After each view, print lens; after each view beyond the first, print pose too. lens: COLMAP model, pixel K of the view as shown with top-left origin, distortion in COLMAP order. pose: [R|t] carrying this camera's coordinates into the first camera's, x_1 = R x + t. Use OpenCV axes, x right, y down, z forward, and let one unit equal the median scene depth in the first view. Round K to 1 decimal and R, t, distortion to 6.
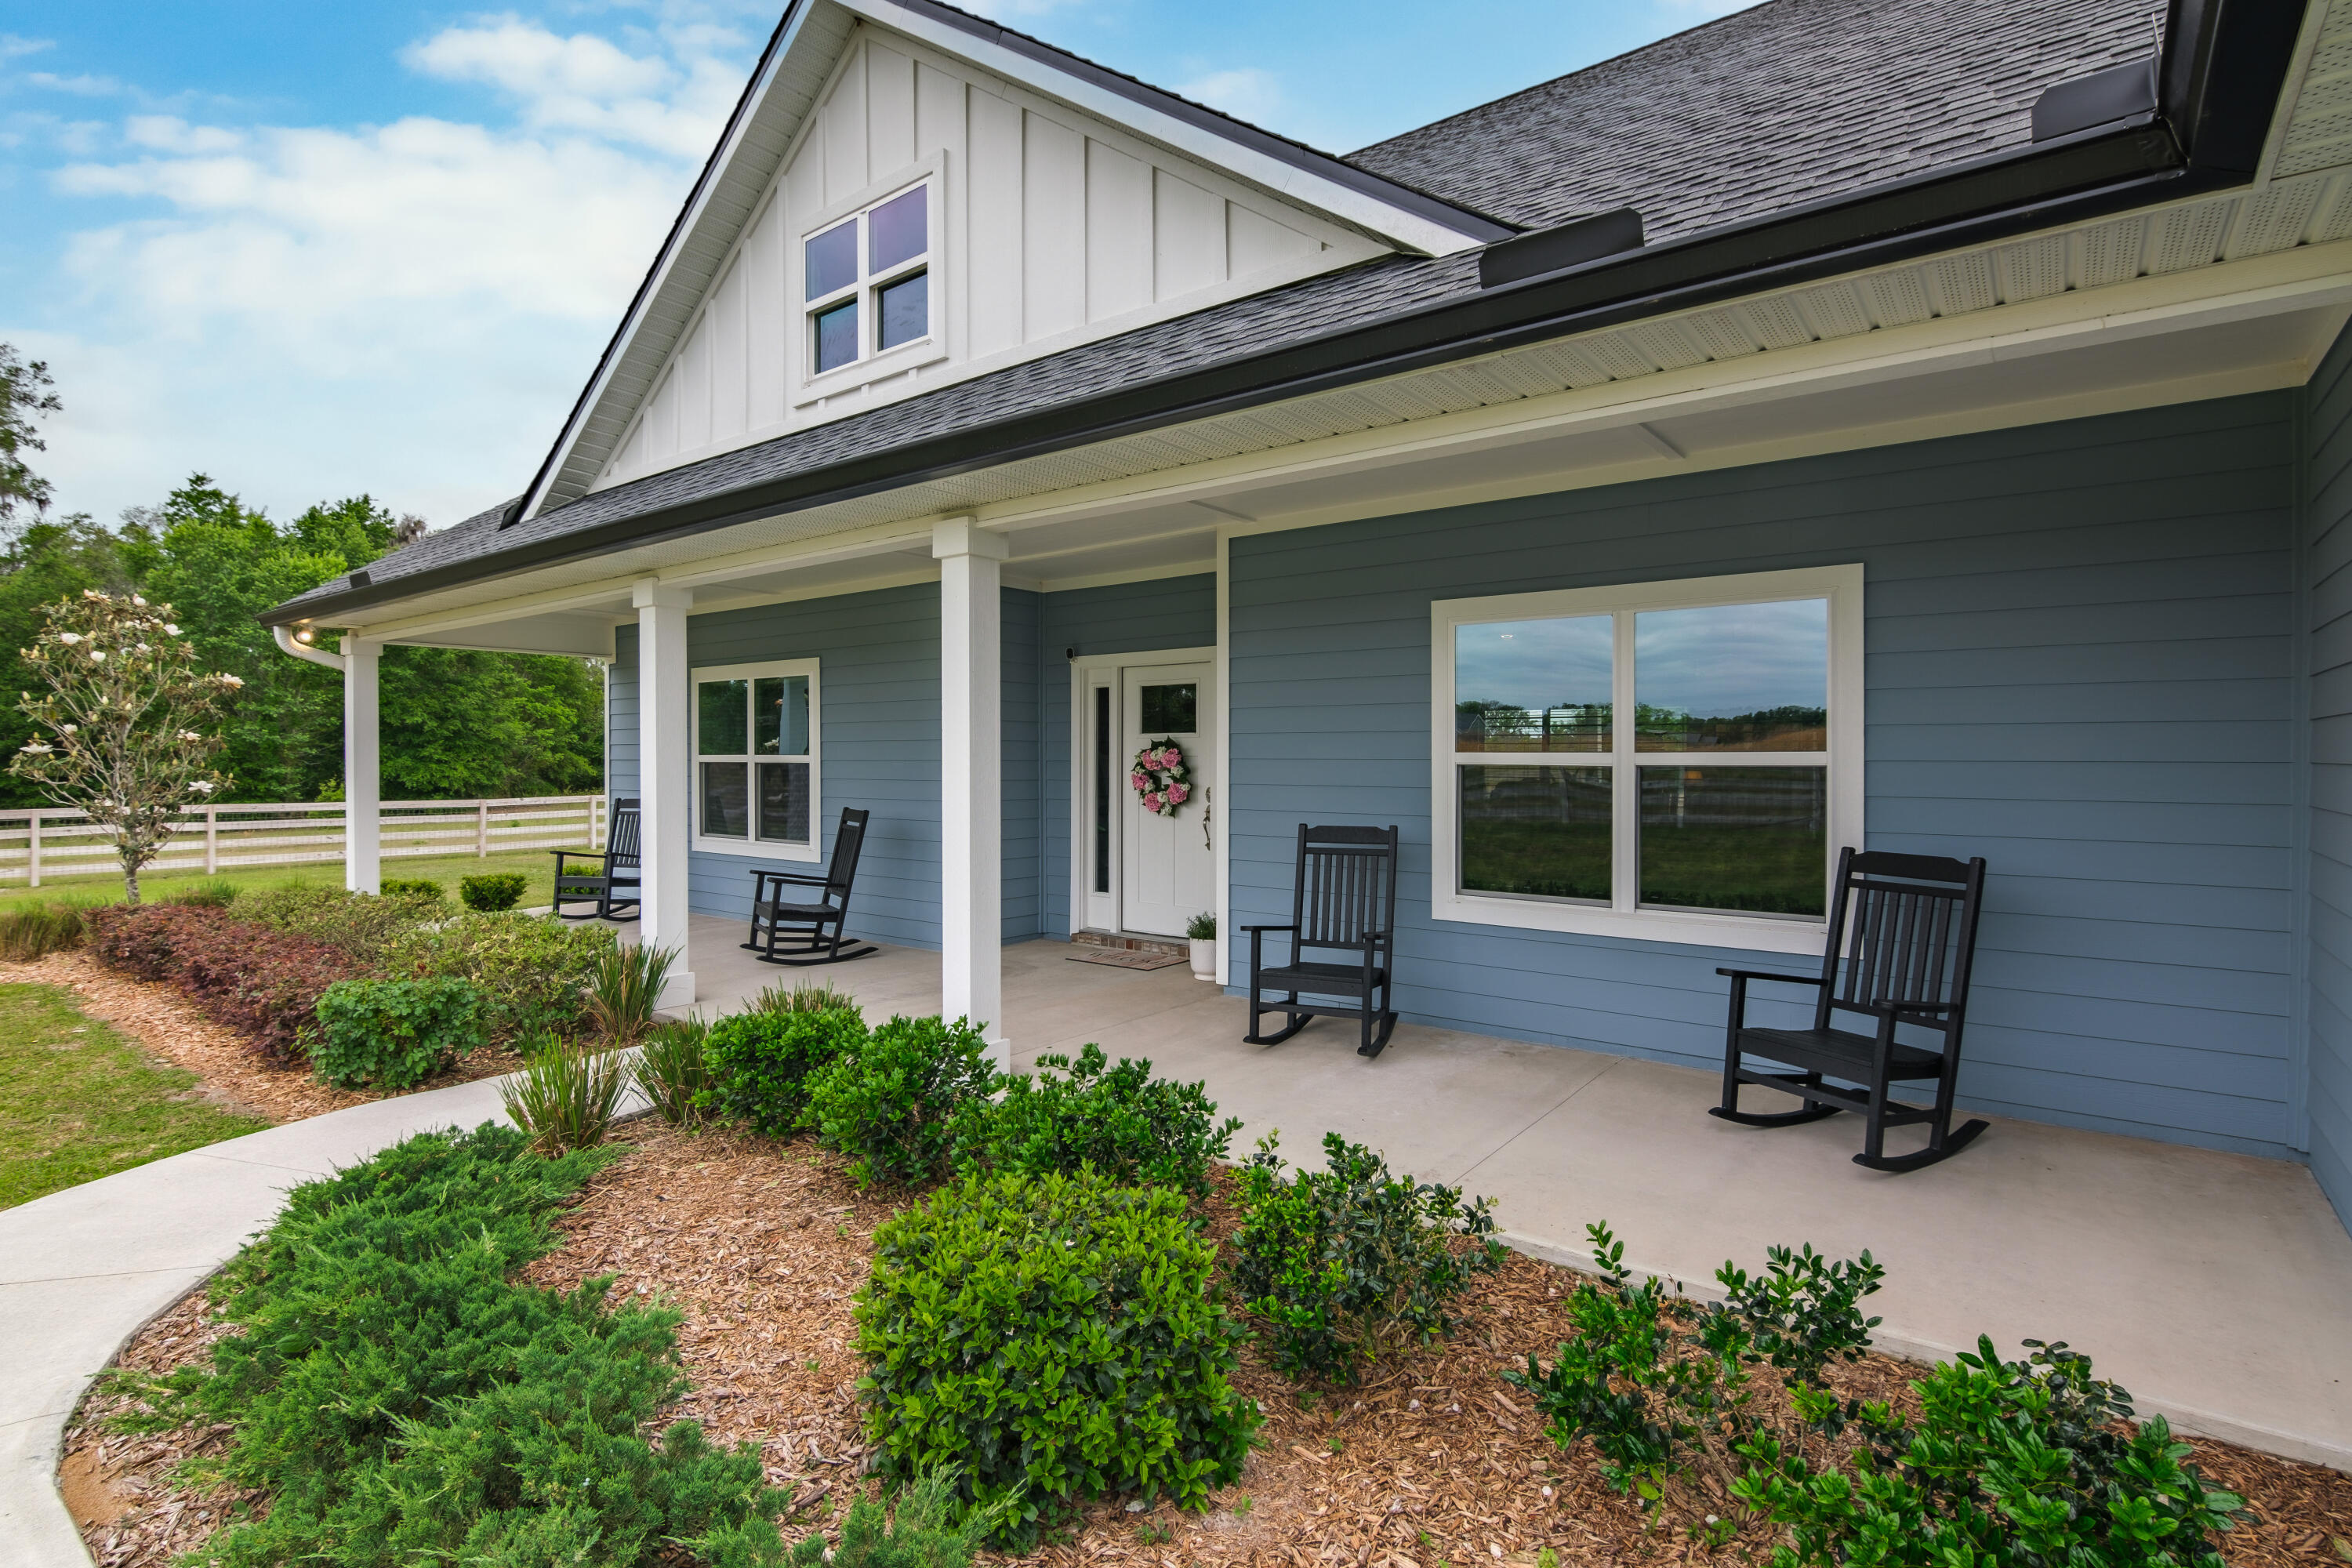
lens RADIAL K [[1153.0, 0, 1194.6], [0, 1153.0, 763.8], [0, 0, 1]] dist [-0.009359, -0.000175]
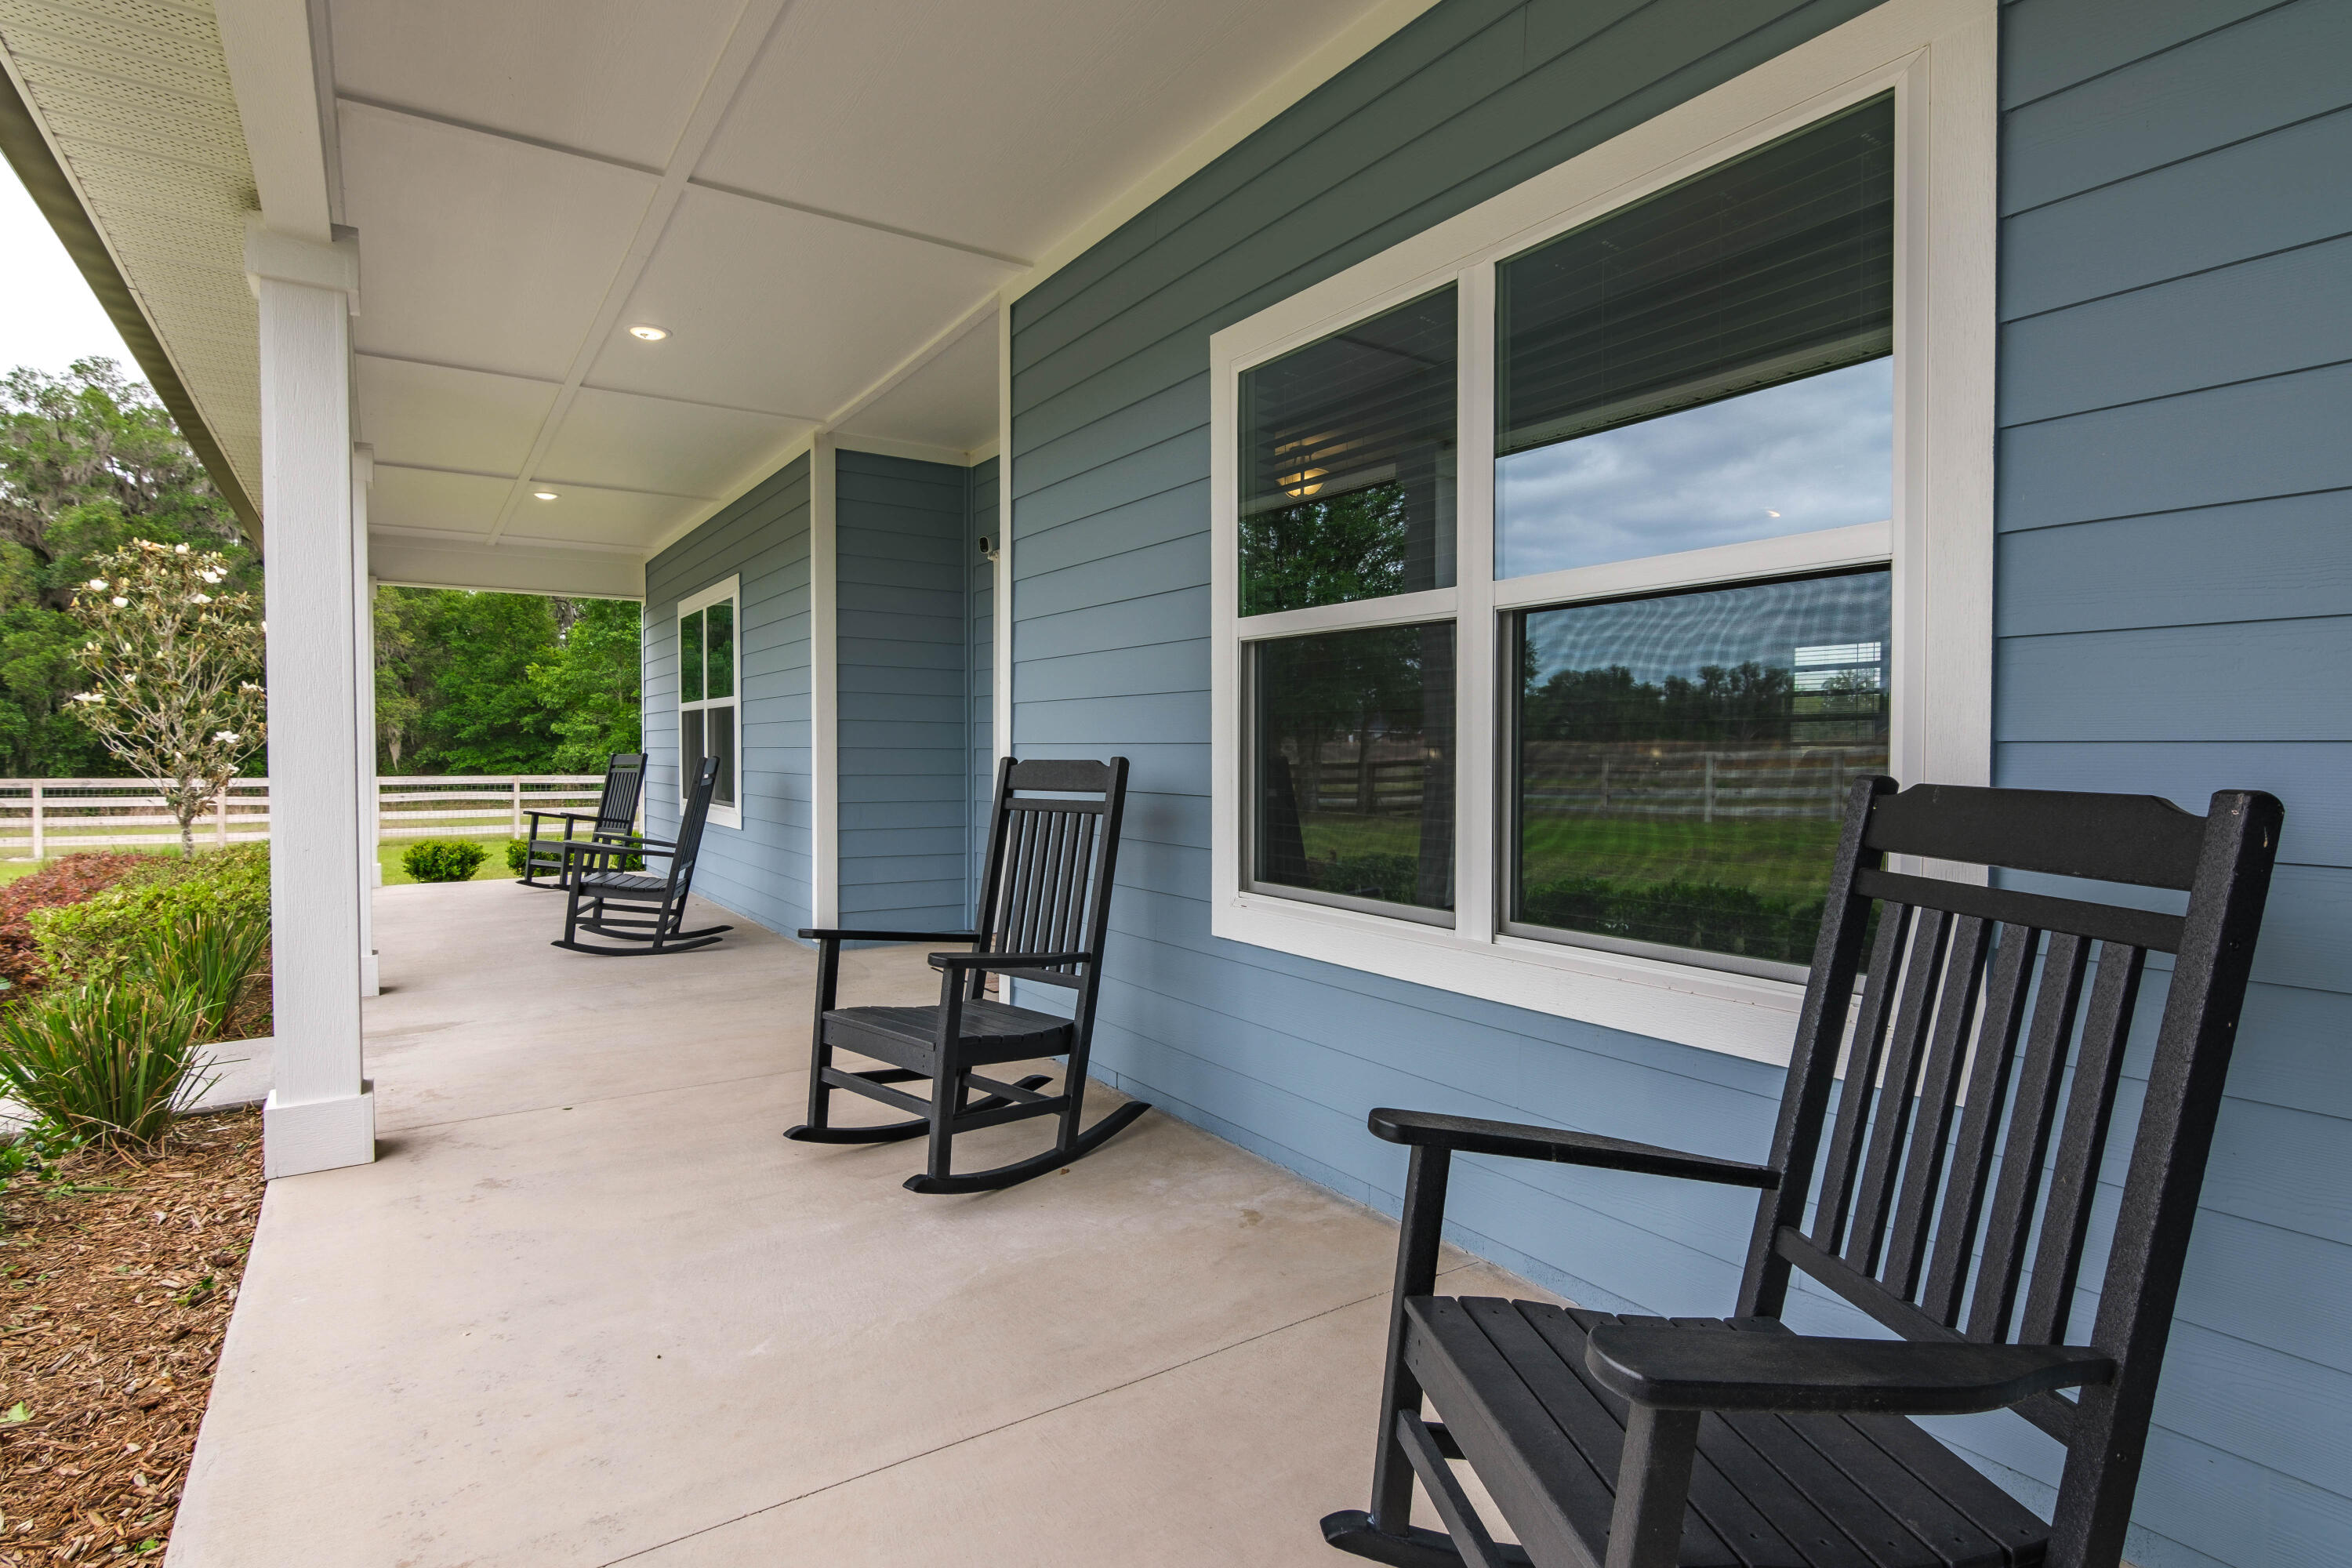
lens RADIAL K [[1221.2, 0, 1189.5], [0, 1221.2, 775.0], [0, 0, 1]] dist [-0.002967, -0.000250]
pose [[0.947672, 0.011910, -0.319022, 0.383222], [-0.007836, 0.999871, 0.014050, 0.053331], [0.319148, -0.010815, 0.947643, 0.470715]]
